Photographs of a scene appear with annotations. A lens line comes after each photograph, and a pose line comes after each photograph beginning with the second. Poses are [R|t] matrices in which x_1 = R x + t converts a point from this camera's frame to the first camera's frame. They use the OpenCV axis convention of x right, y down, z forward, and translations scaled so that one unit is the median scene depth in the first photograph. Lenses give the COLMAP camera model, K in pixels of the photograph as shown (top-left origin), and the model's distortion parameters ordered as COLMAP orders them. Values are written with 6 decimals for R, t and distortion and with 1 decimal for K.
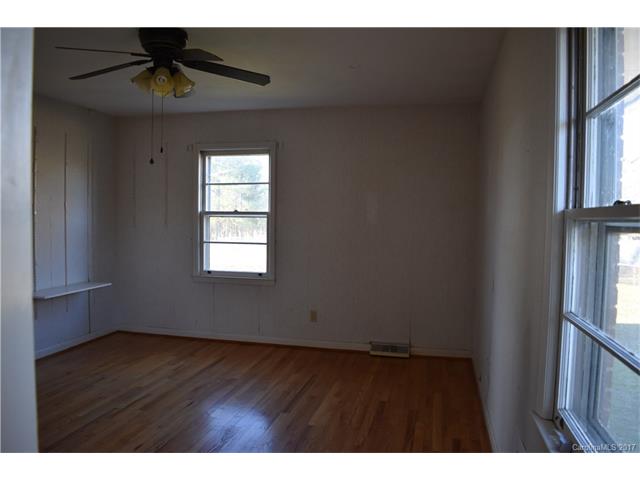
lens RADIAL K [[505.6, 0, 320.0], [0, 505.6, 240.0], [0, 0, 1]] dist [-0.093211, 0.007281]
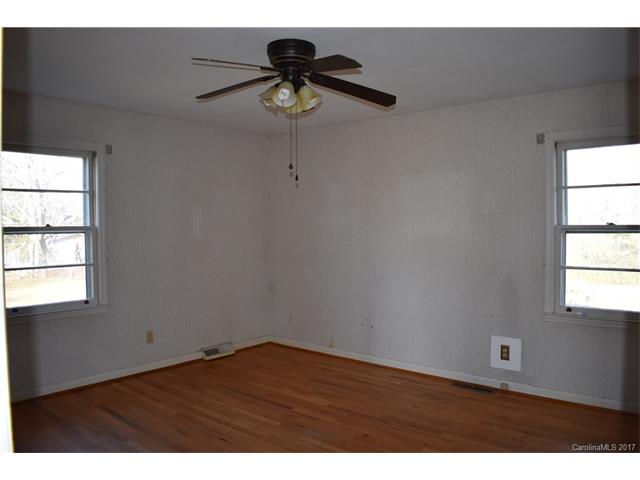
lens RADIAL K [[505.6, 0, 320.0], [0, 505.6, 240.0], [0, 0, 1]] dist [-0.093211, 0.007281]
pose [[0.412461, -0.034261, 0.910331, -0.821246], [0.034957, 0.999152, 0.021765, -0.045650], [-0.910304, 0.022845, 0.413309, 0.360317]]
